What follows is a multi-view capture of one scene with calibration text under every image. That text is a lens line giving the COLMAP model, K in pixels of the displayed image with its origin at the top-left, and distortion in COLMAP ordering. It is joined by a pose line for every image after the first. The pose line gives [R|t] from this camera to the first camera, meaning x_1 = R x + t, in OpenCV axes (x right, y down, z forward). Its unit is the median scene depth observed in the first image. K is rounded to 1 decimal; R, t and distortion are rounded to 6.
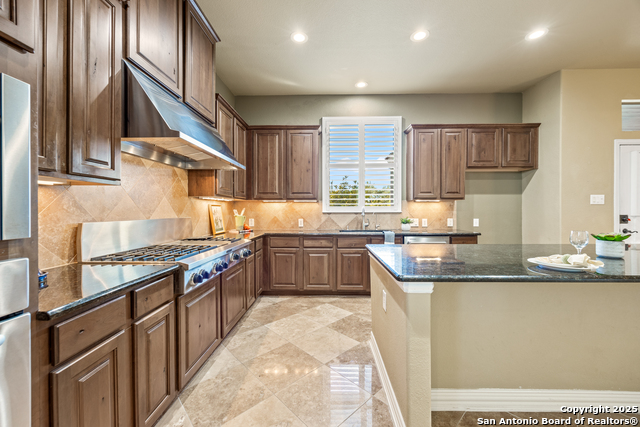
lens RADIAL K [[251.1, 0, 321.5], [0, 251.1, 212.6], [0, 0, 1]] dist [-0.003060, 0.000253]
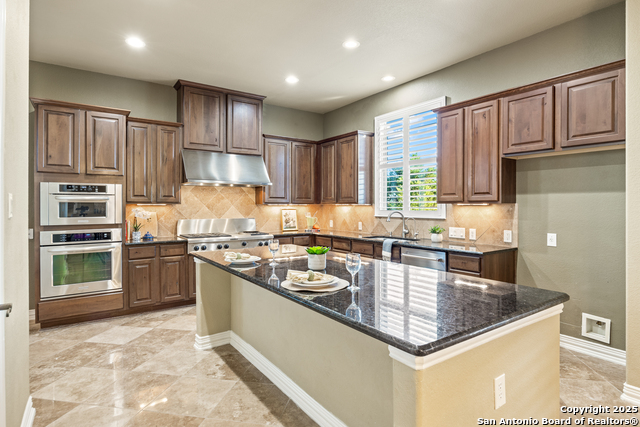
lens RADIAL K [[344.3, 0, 321.4], [0, 344.3, 209.1], [0, 0, 1]] dist [-0.002075, -0.000127]
pose [[0.591121, 0.008745, -0.806535, 0.959932], [-0.007624, 0.999957, 0.005254, -0.034251], [0.806547, 0.003044, 0.591163, 0.057206]]
